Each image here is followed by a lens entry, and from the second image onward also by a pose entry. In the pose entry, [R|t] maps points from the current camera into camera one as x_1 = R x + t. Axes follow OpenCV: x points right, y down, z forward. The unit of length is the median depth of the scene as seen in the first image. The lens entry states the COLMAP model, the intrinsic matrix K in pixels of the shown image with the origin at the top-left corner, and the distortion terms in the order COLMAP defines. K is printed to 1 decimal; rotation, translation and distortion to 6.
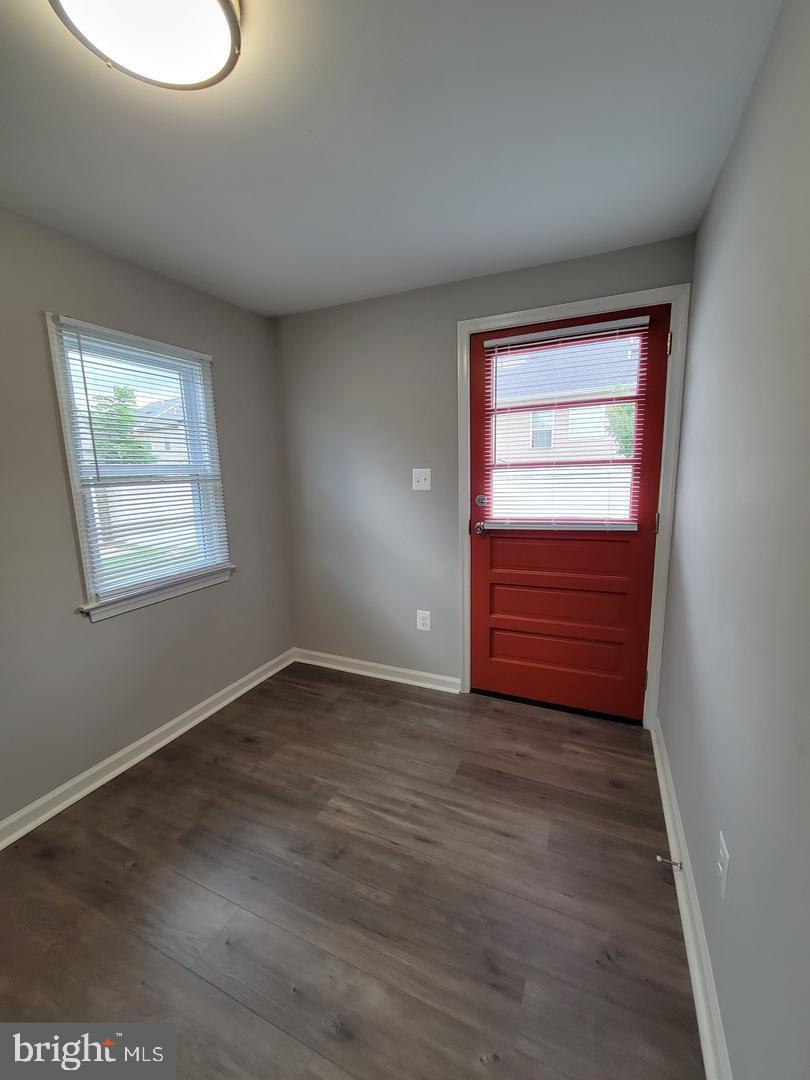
lens RADIAL K [[446.2, 0, 397.3], [0, 446.2, 545.4], [0, 0, 1]] dist [-0.001731, 0.001119]
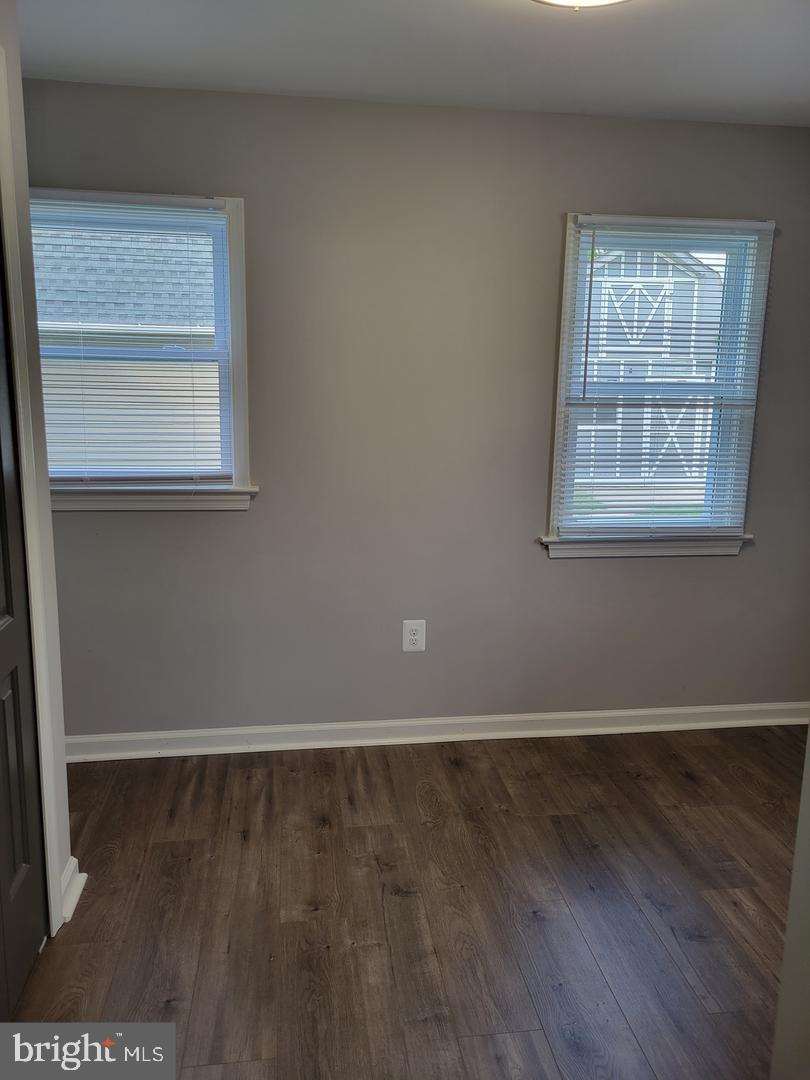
lens RADIAL K [[814.0, 0, 405.0], [0, 814.0, 535.8], [0, 0, 1]] dist [0.054877, -0.024577]
pose [[0.548840, 0.204862, -0.810436, 0.504118], [-0.177790, 0.975931, 0.126294, -0.026465], [0.816802, 0.074772, 0.572052, -0.183545]]
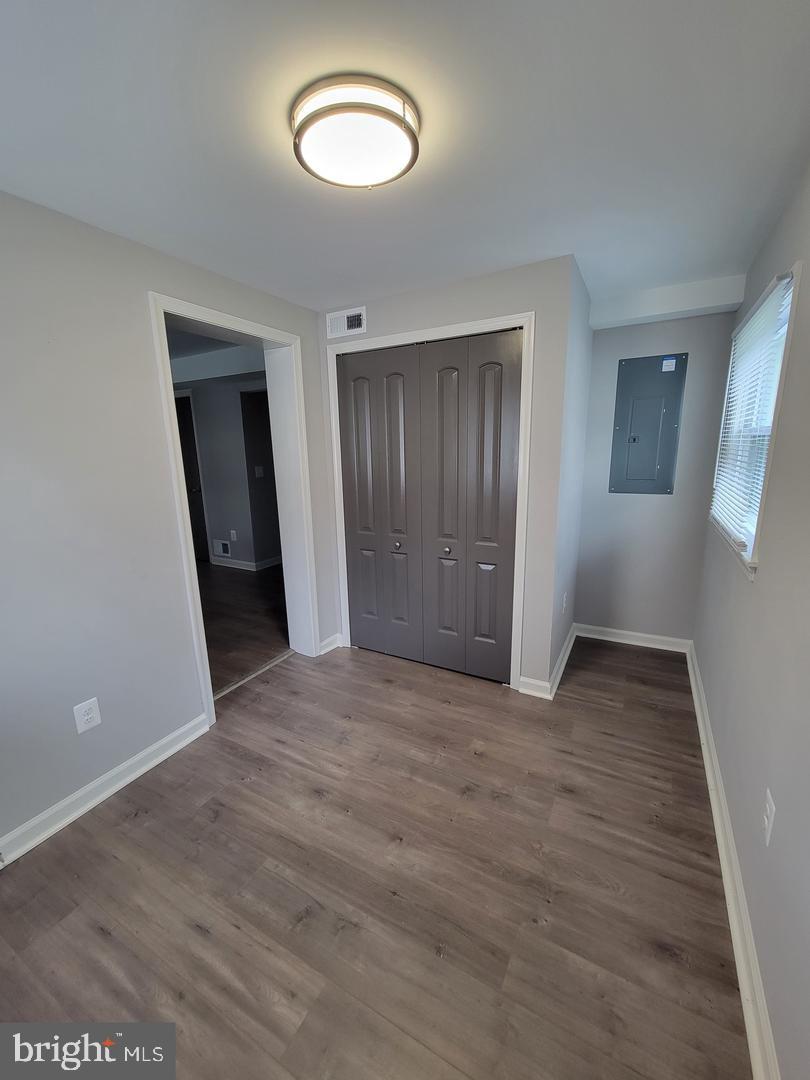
lens RADIAL K [[446.2, 0, 399.9], [0, 446.2, 542.3], [0, 0, 1]] dist [-0.001731, 0.001119]
pose [[-0.996100, 0.035779, 0.080646, -0.370319], [0.063258, 0.926812, 0.370159, -0.271600], [-0.061500, 0.373817, -0.925461, 1.355367]]
